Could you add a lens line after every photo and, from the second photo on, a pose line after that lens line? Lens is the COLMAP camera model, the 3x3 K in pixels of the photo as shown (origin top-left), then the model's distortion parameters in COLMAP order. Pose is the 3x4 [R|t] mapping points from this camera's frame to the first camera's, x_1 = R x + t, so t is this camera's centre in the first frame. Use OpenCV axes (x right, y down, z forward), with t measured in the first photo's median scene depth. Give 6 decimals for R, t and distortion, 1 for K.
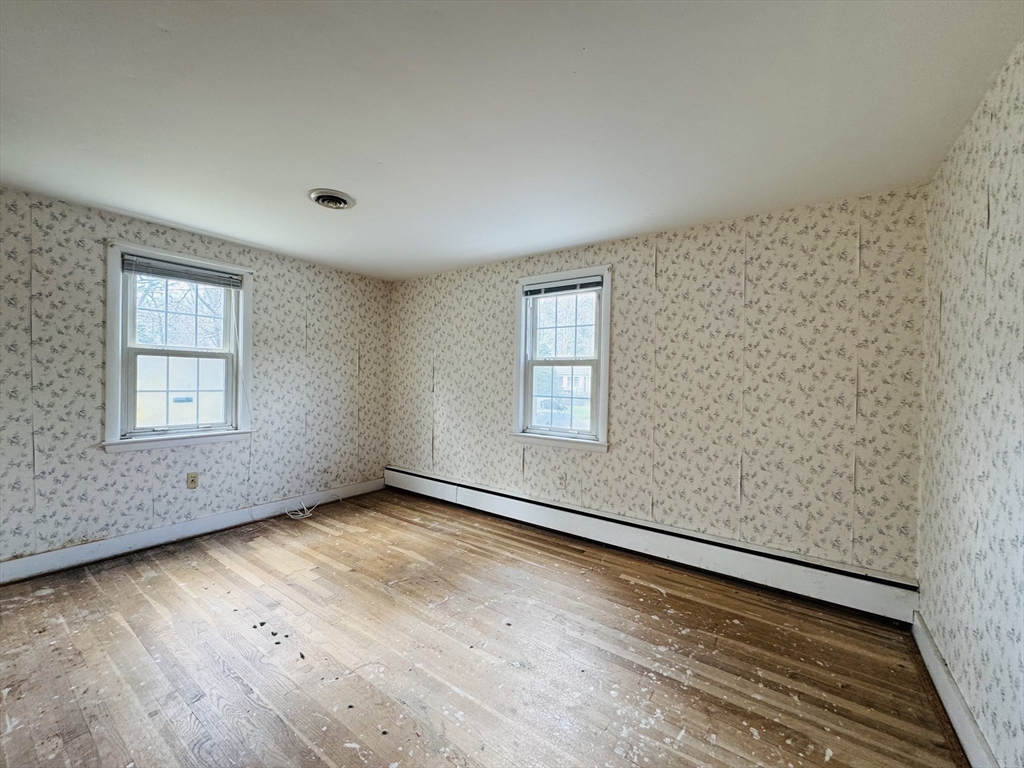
lens RADIAL K [[404.3, 0, 529.0], [0, 404.3, 381.7], [0, 0, 1]] dist [-0.000041, -0.000147]
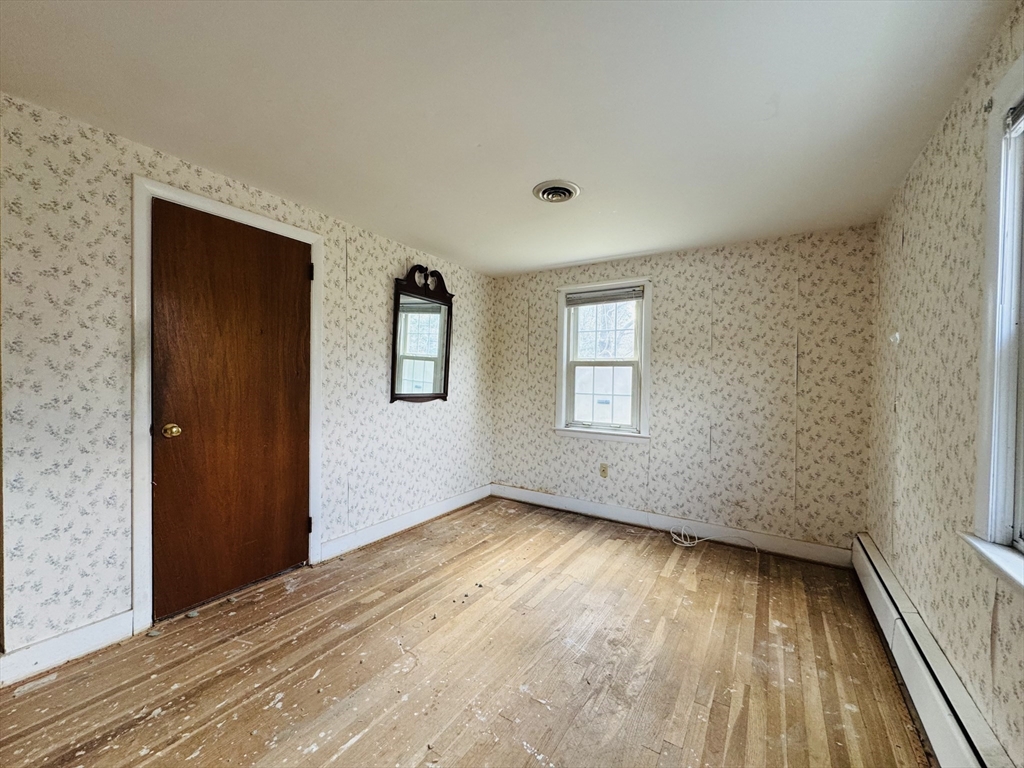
lens RADIAL K [[413.7, 0, 506.4], [0, 413.7, 383.8], [0, 0, 1]] dist [-0.000512, 0.000029]
pose [[0.015239, -0.006681, -0.999862, 0.357787], [-0.023083, 0.999709, -0.007031, 0.005835], [0.999617, 0.023187, 0.015080, 0.659646]]
